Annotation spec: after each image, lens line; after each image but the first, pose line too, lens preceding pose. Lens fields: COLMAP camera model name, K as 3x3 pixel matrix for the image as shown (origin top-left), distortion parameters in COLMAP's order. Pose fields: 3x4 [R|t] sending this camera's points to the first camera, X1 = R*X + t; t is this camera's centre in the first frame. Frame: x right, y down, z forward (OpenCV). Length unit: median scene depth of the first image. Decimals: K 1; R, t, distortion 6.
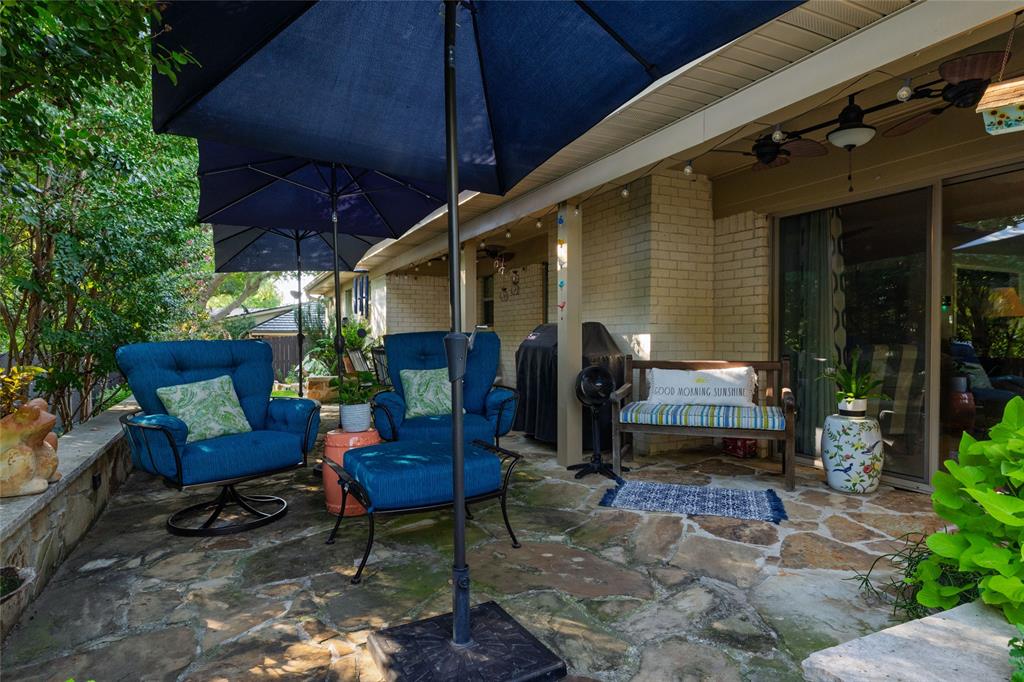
lens RADIAL K [[573.3, 0, 513.0], [0, 573.3, 339.0], [0, 0, 1]] dist [0.005052, -0.000194]
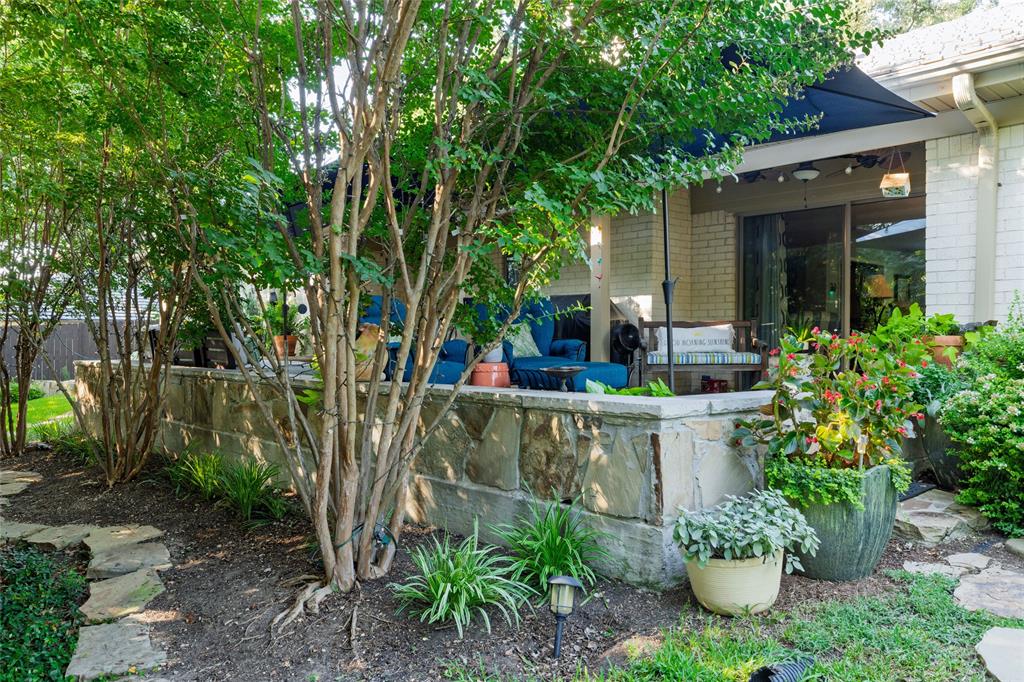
lens RADIAL K [[794.6, 0, 512.7], [0, 794.6, 342.4], [0, 0, 1]] dist [0.007151, 0.002508]
pose [[0.957262, -0.001183, 0.289220, -0.623515], [0.002423, 0.999989, -0.003928, 0.094687], [-0.289212, 0.004461, 0.957255, -0.662734]]
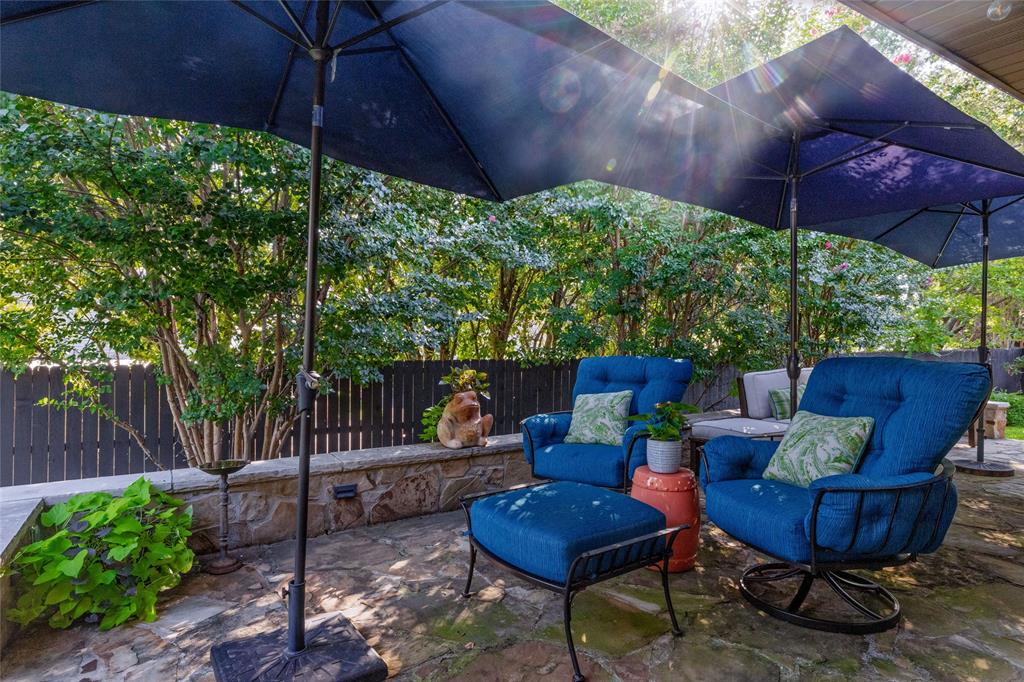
lens RADIAL K [[573.3, 0, 514.1], [0, 573.3, 338.6], [0, 0, 1]] dist [0.005052, -0.000194]
pose [[0.086068, 0.010092, -0.996238, 0.520089], [-0.010621, 0.999901, 0.009212, -0.038105], [0.996233, 0.009788, 0.086167, 0.674164]]
